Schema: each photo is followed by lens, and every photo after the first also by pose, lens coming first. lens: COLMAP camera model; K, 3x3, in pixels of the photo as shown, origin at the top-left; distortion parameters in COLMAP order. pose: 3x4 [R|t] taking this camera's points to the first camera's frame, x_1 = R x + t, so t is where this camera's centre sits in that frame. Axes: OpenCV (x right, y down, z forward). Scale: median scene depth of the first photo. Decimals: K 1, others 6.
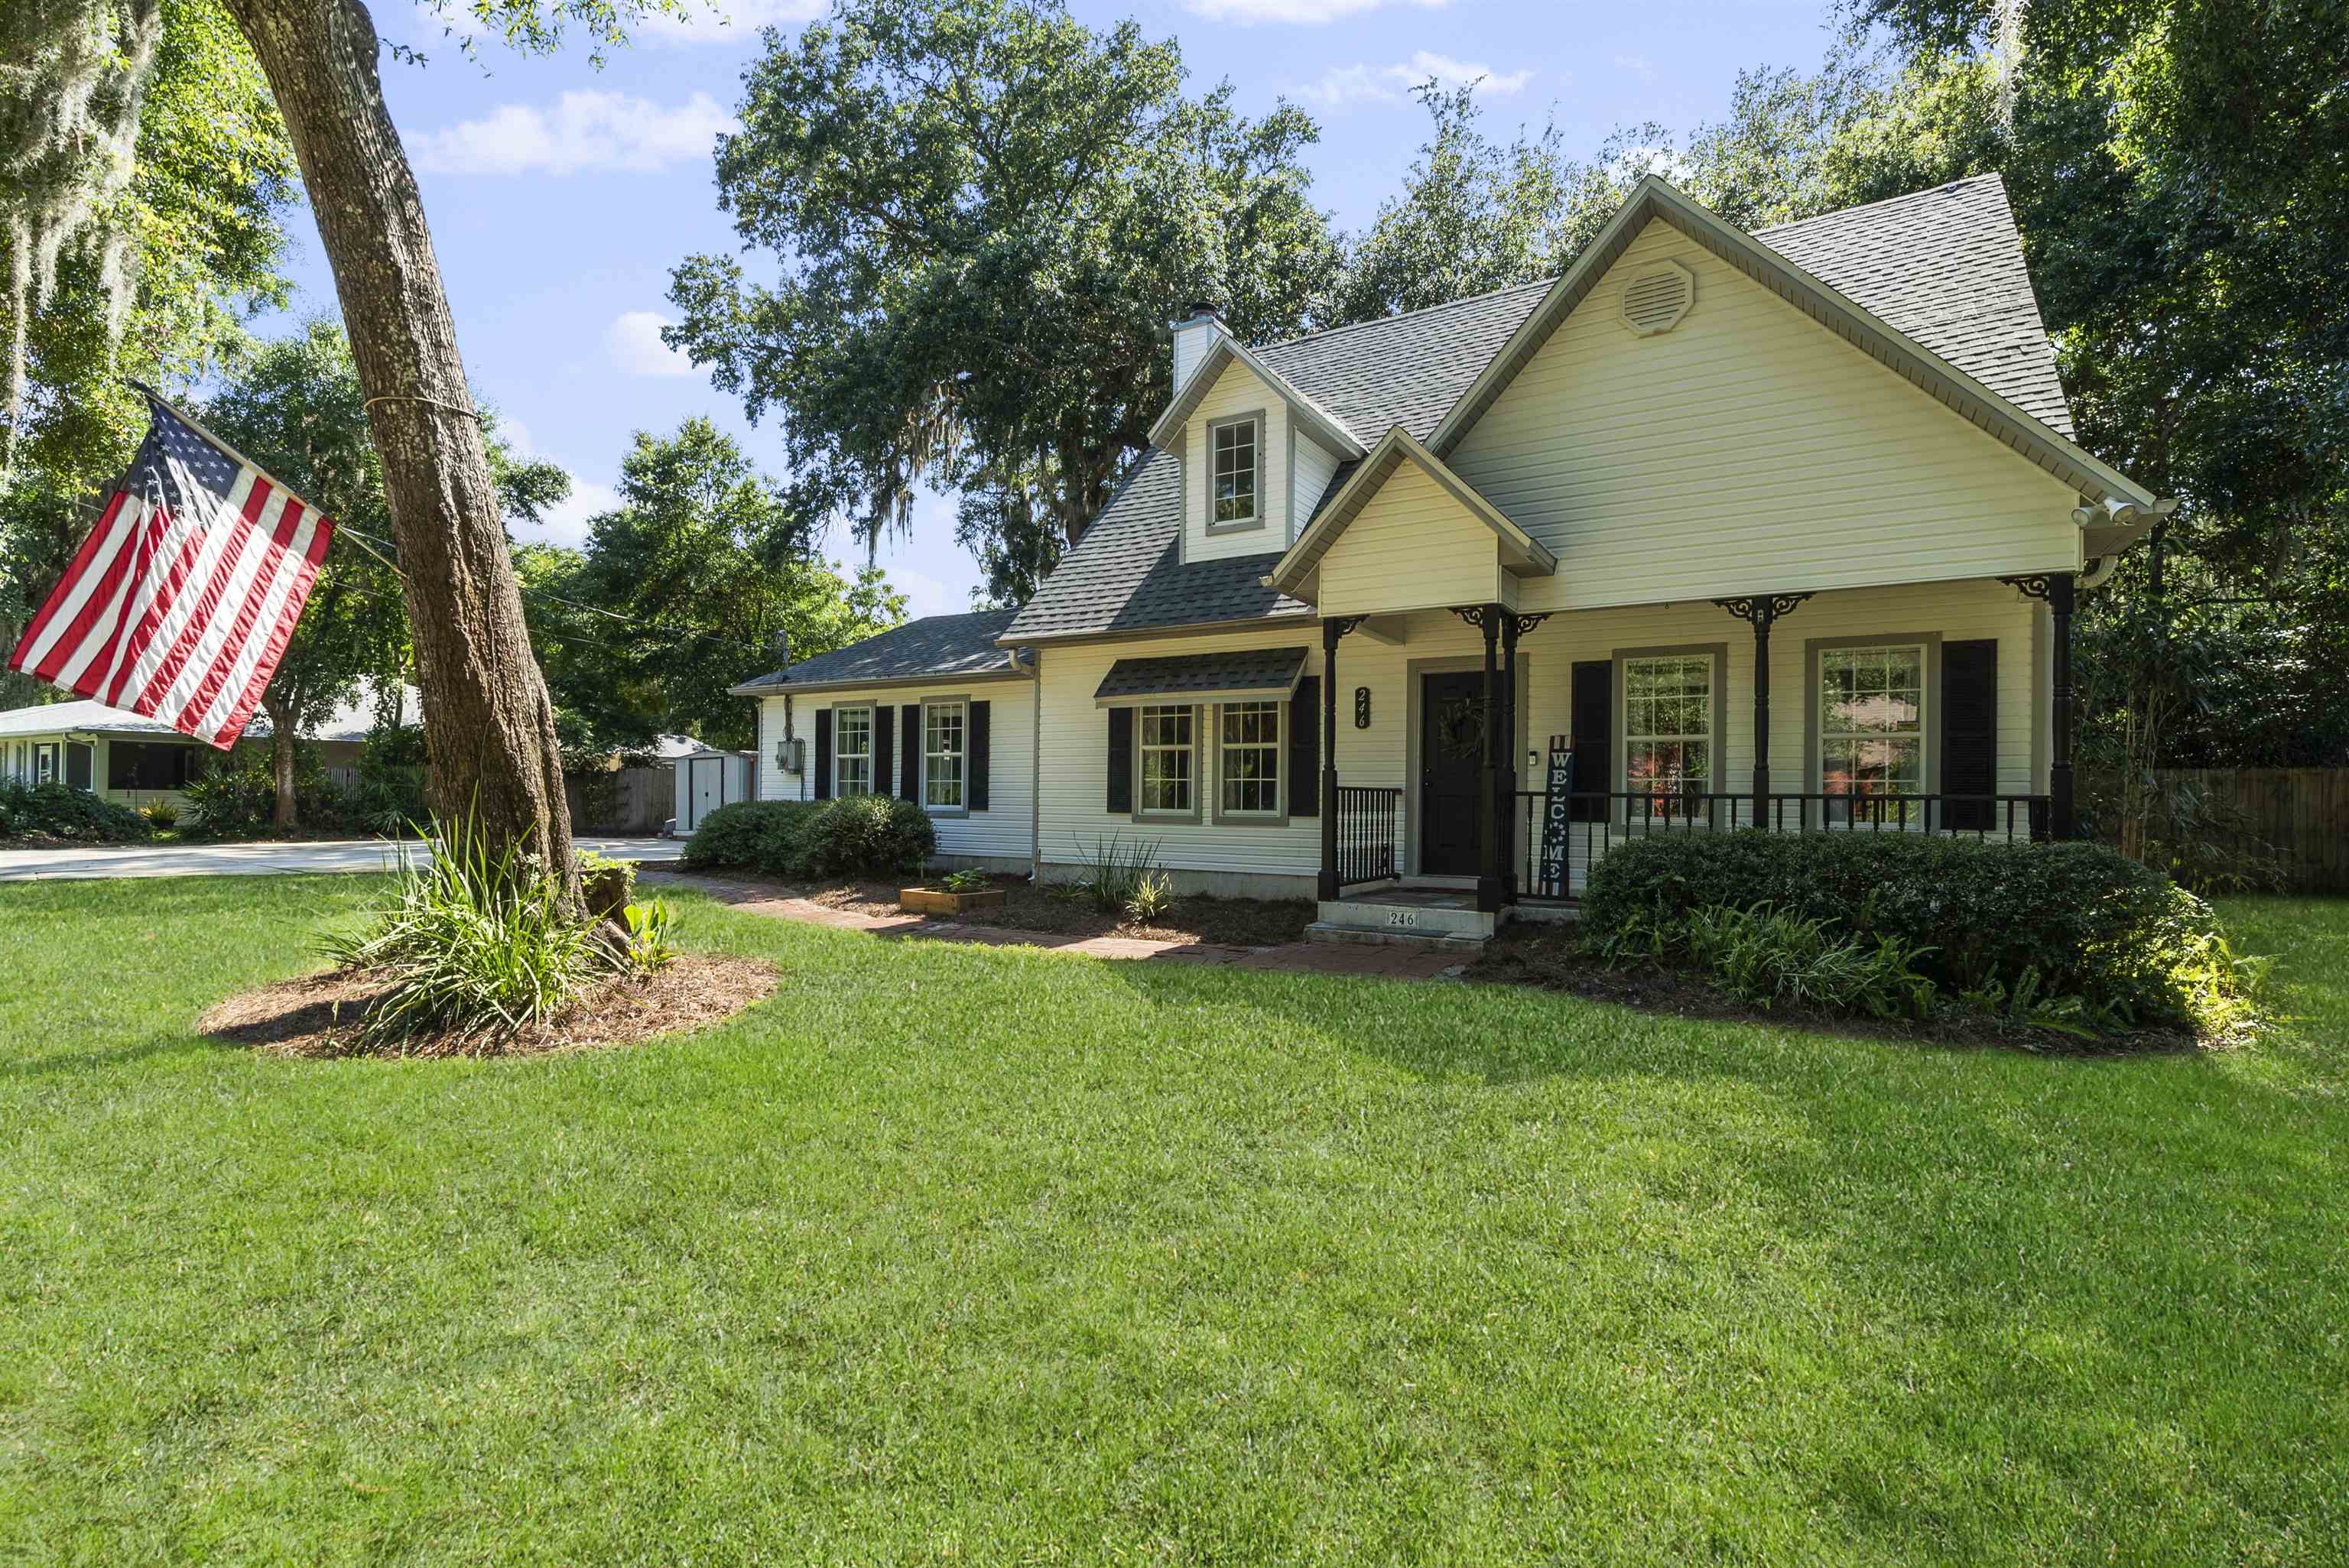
lens RADIAL K [[1056.1, 0, 1163.7], [0, 1056.1, 778.3], [0, 0, 1]] dist [0.000036, 0.001148]
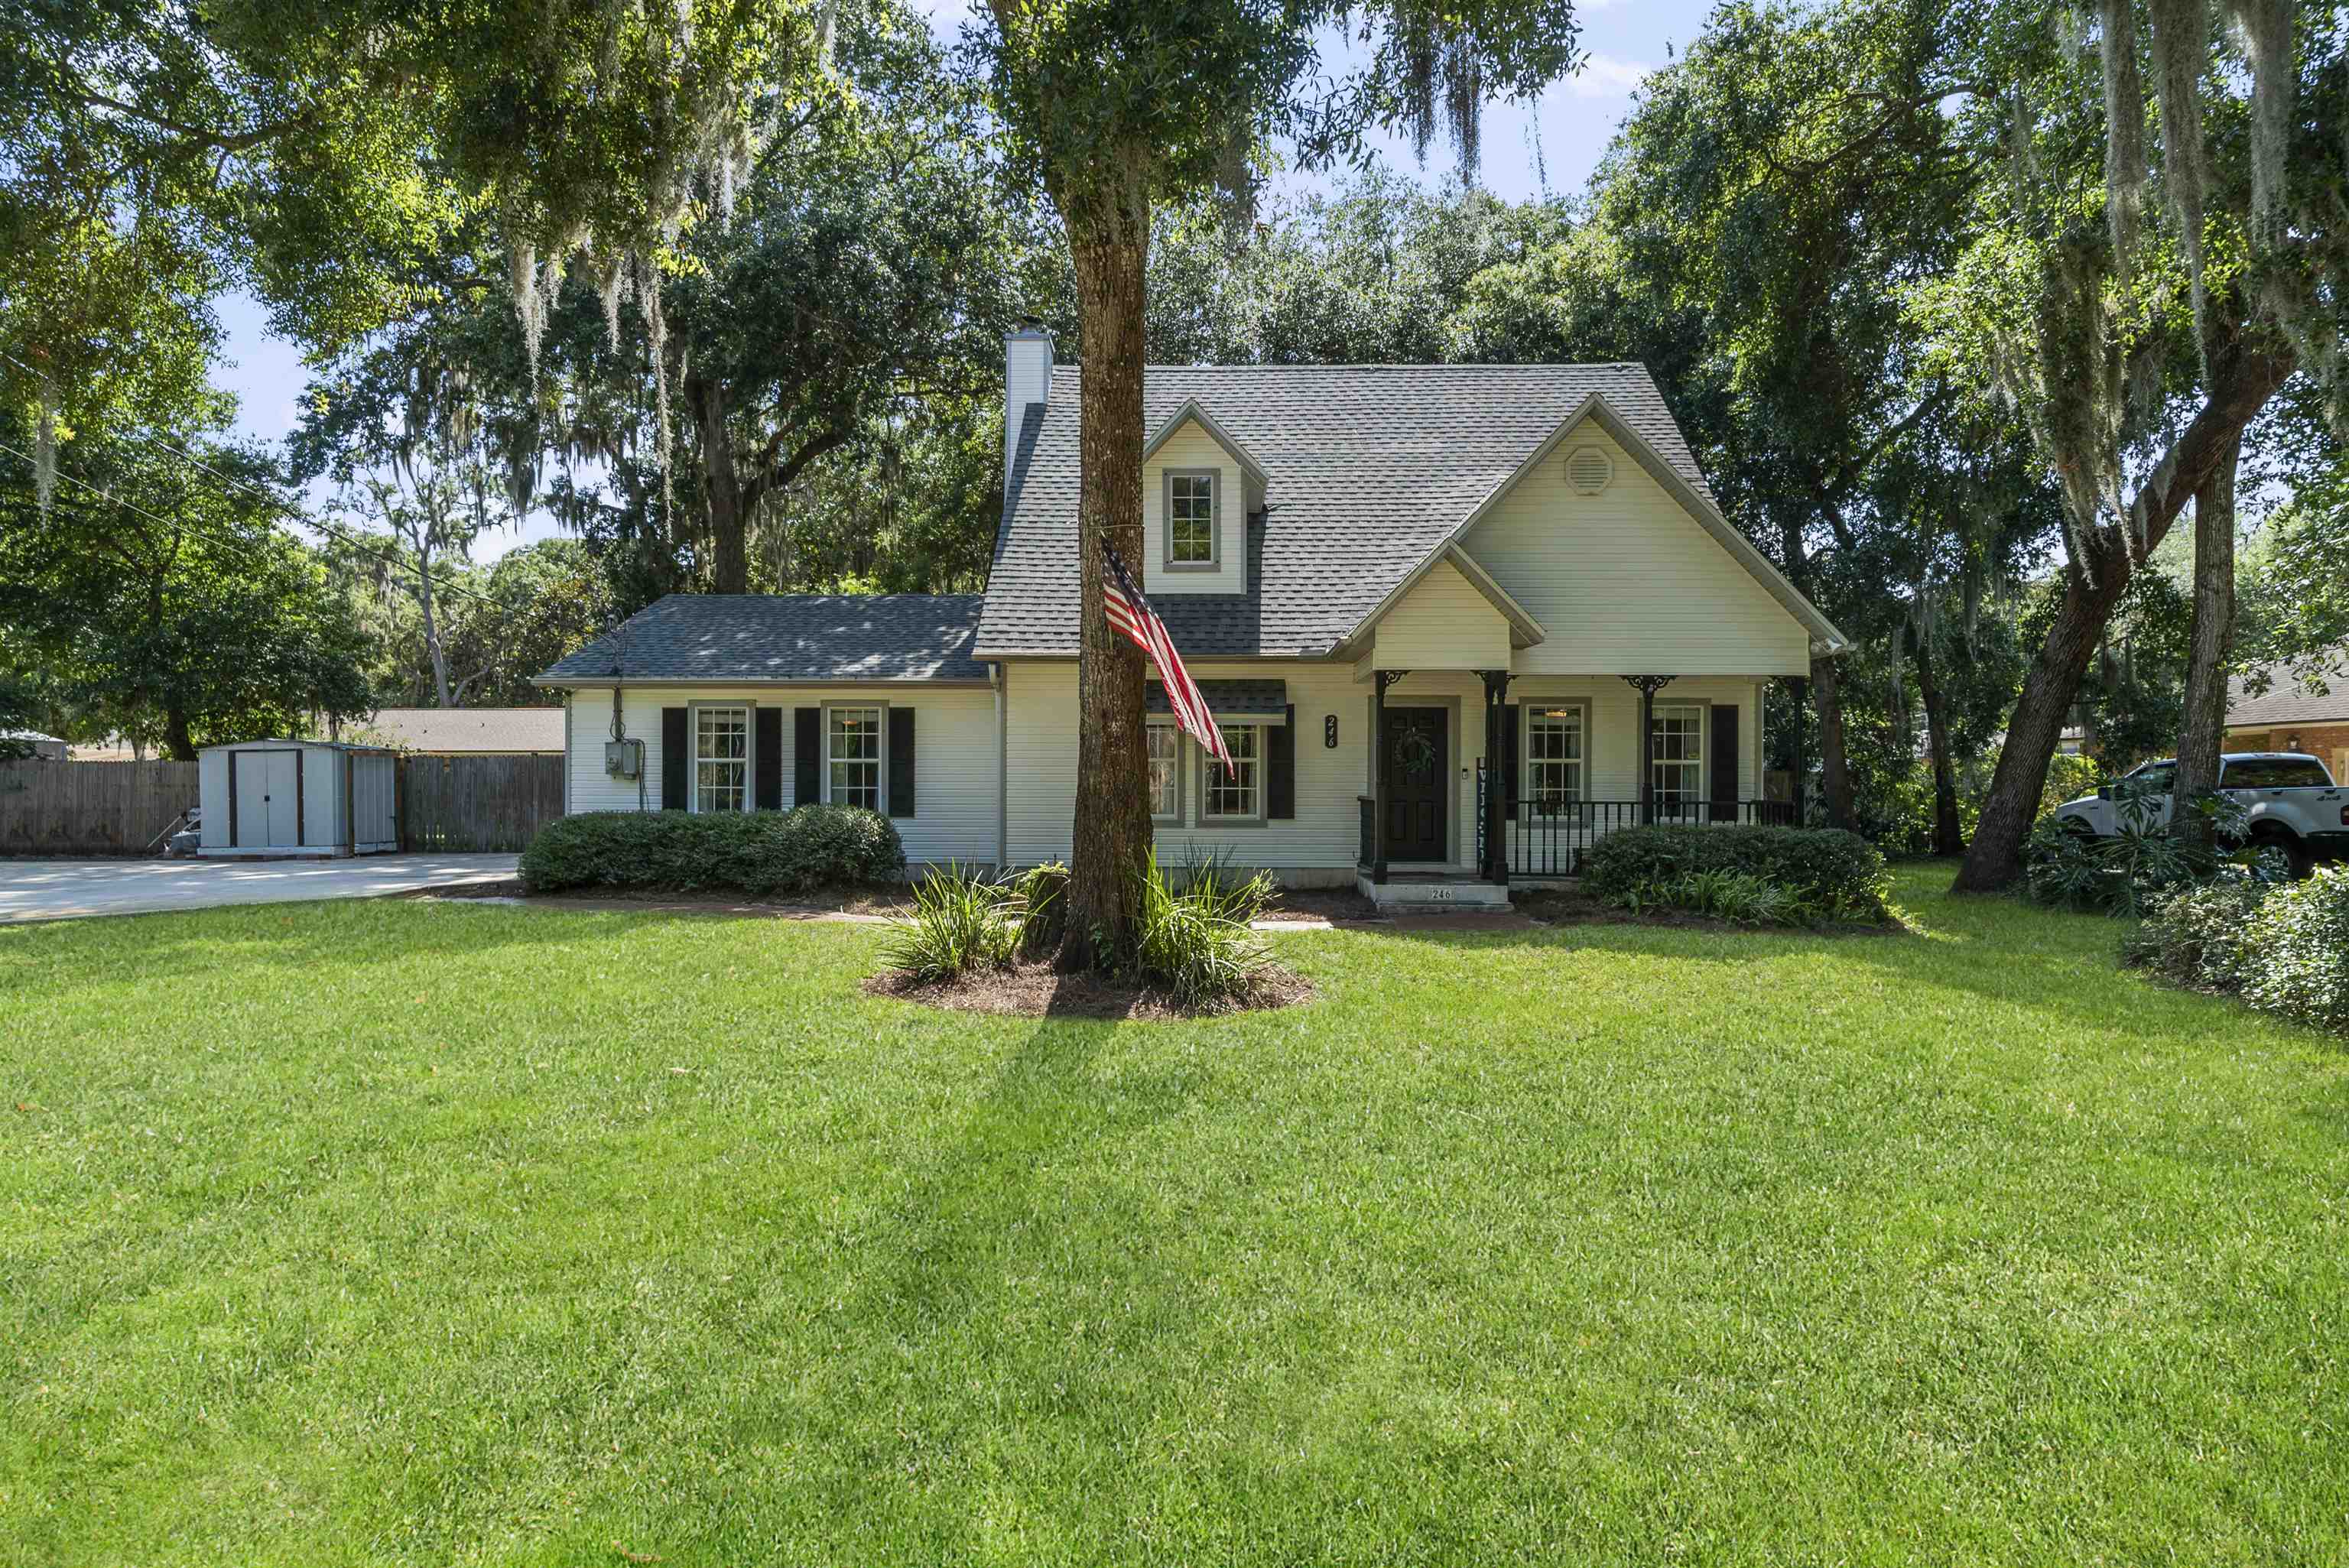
lens RADIAL K [[1259.3, 0, 1161.3], [0, 1259.3, 794.8], [0, 0, 1]] dist [-0.005079, 0.000560]
pose [[0.864315, -0.006046, 0.502915, -0.673768], [-0.003163, 0.999843, 0.017456, -0.015259], [-0.502941, -0.016678, 0.864160, -0.175402]]
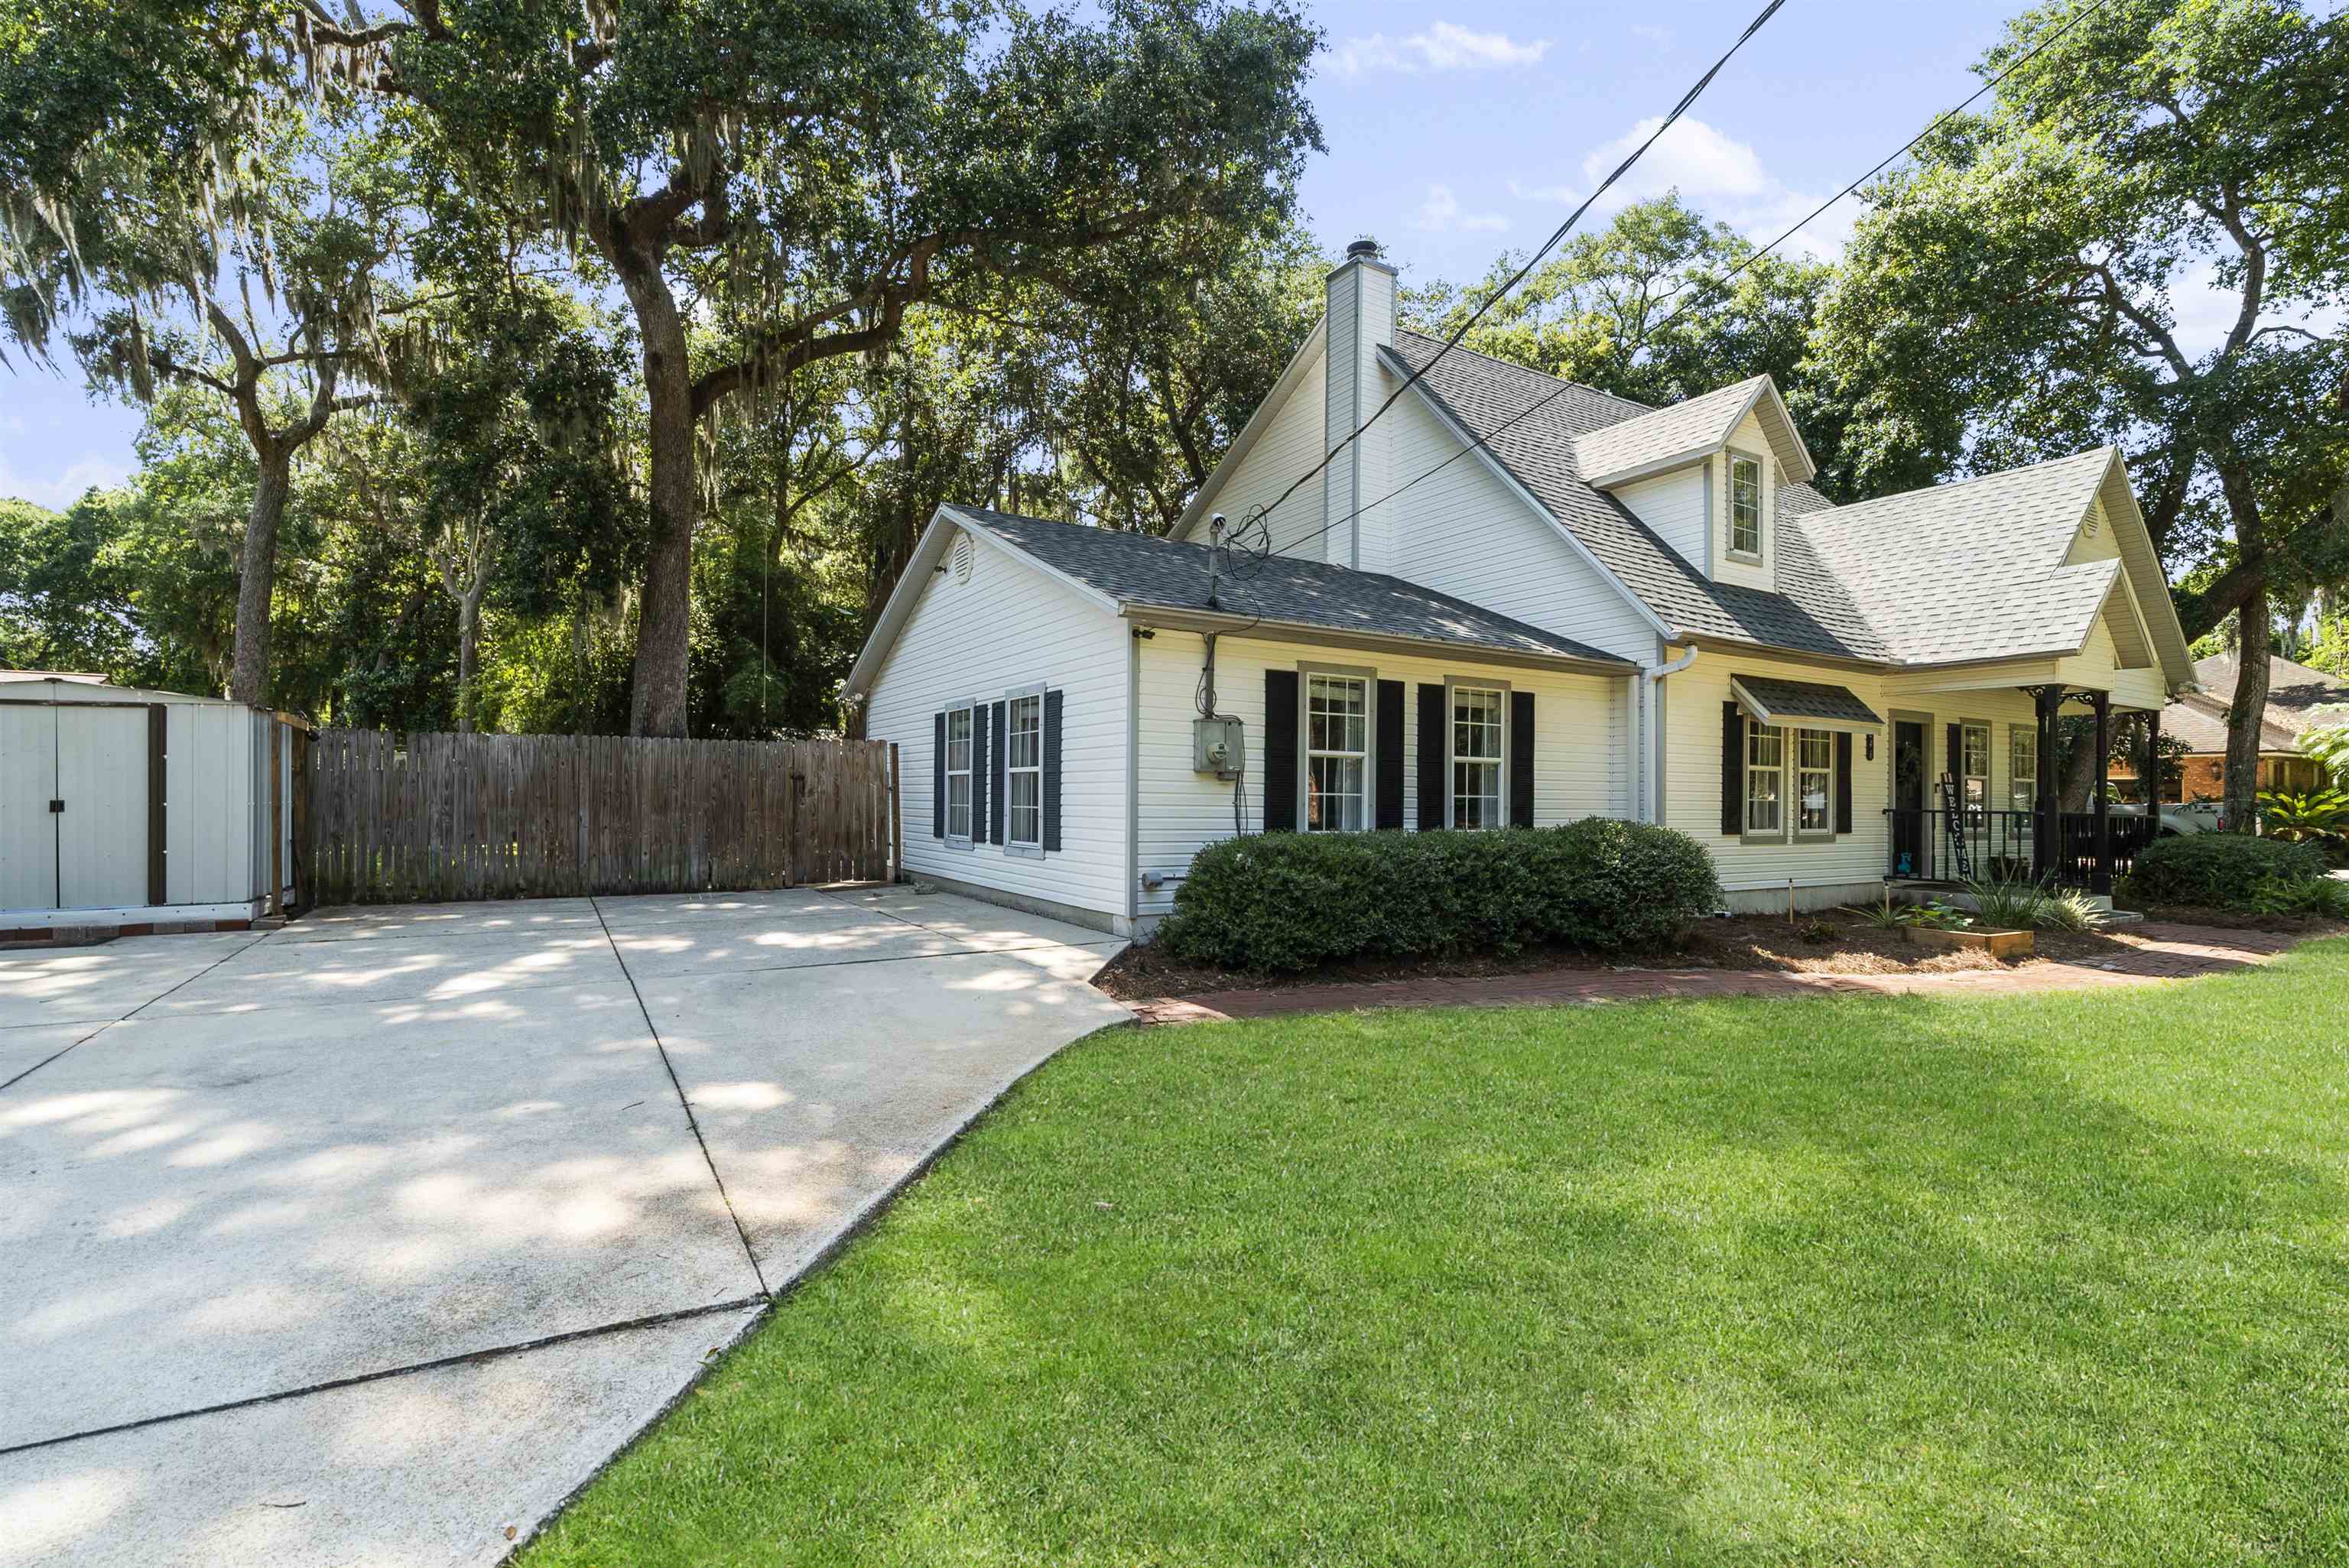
lens RADIAL K [[1056.1, 0, 1179.4], [0, 1056.1, 795.4], [0, 0, 1]] dist [0.000036, 0.001148]
pose [[0.457924, 0.003912, 0.888983, -1.158391], [-0.017496, 0.999836, 0.004613, 0.002110], [-0.888819, -0.017666, 0.457918, 1.049072]]
